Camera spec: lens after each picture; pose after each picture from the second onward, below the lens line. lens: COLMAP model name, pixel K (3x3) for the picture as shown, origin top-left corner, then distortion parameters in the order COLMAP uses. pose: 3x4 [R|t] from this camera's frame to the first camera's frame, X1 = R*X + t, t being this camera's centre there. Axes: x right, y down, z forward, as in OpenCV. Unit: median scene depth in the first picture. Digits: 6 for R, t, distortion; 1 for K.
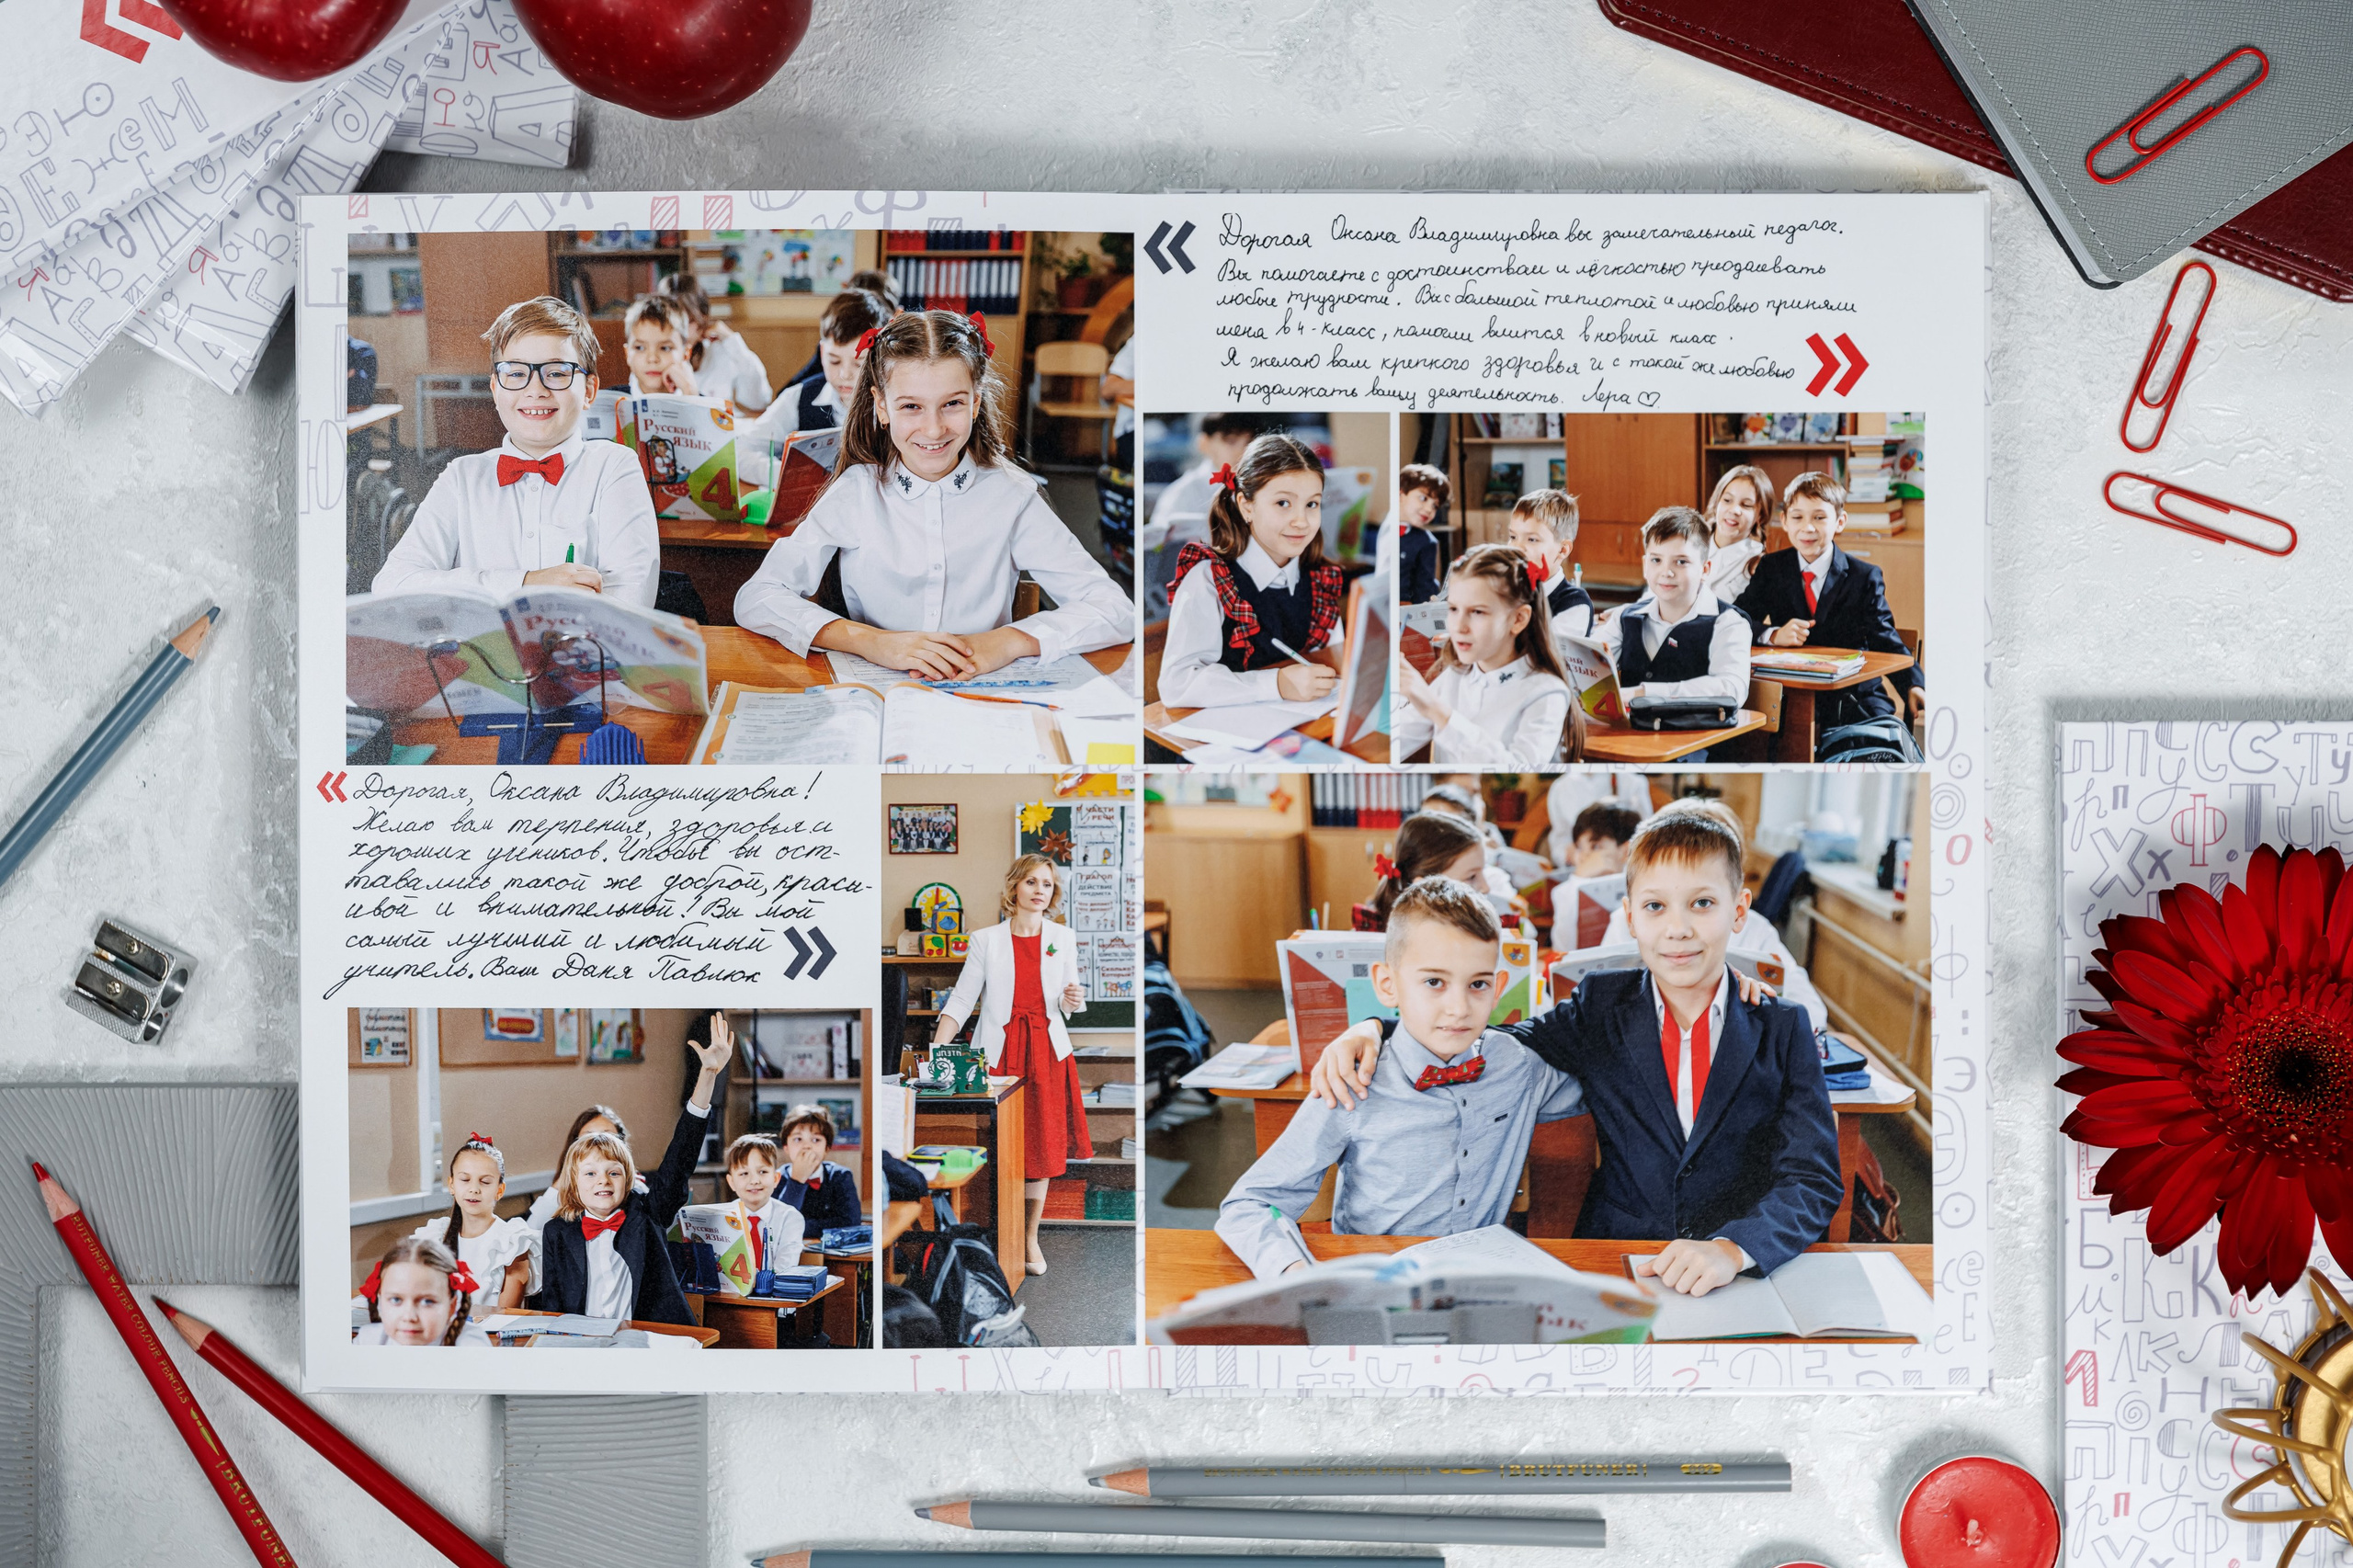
lens RADIAL K [[4530.1, 0, 1189.6], [0, 4530.1, 801.8], [0, 0, 1]] dist [-0.015277, 0.333535]
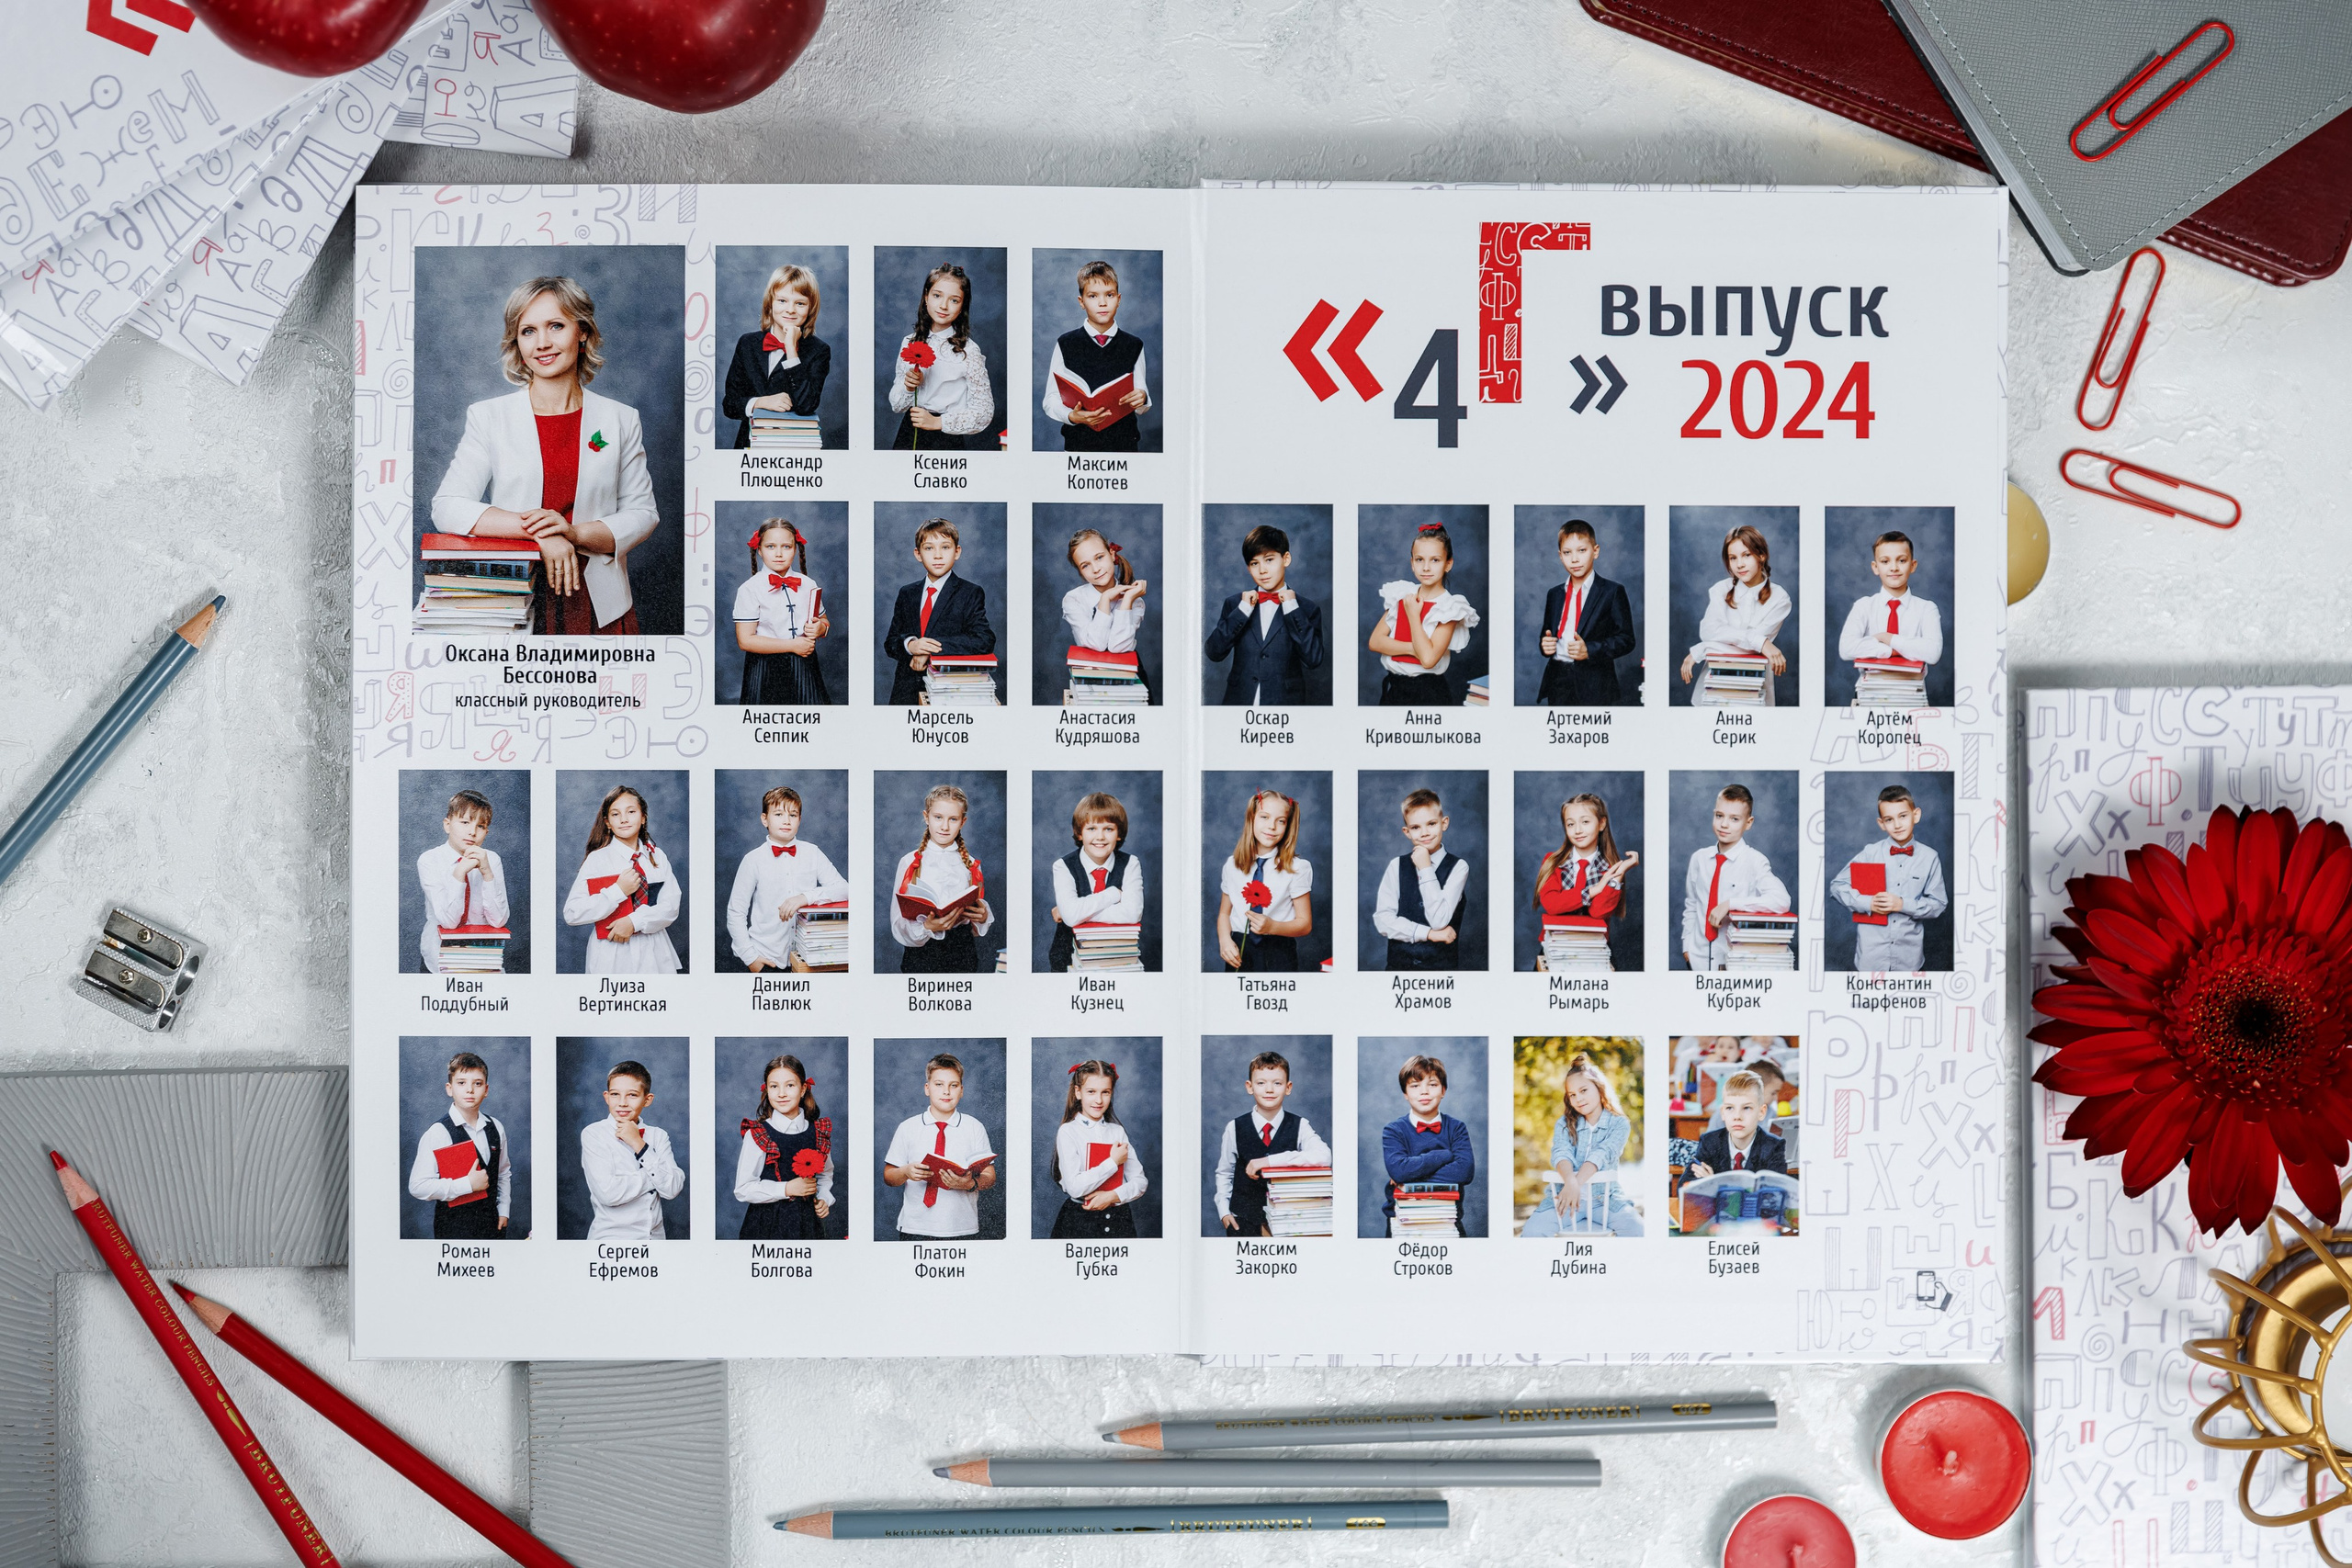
lens RADIAL K [[4527.8, 0, 1189.1], [0, 4527.8, 801.8], [0, 0, 1]] dist [-0.015277, 0.333535]
pose [[0.994889, -0.015086, 0.099837, -0.104477], [0.012132, 0.999472, 0.030129, -0.025517], [-0.100239, -0.028764, 0.994548, -0.022292]]
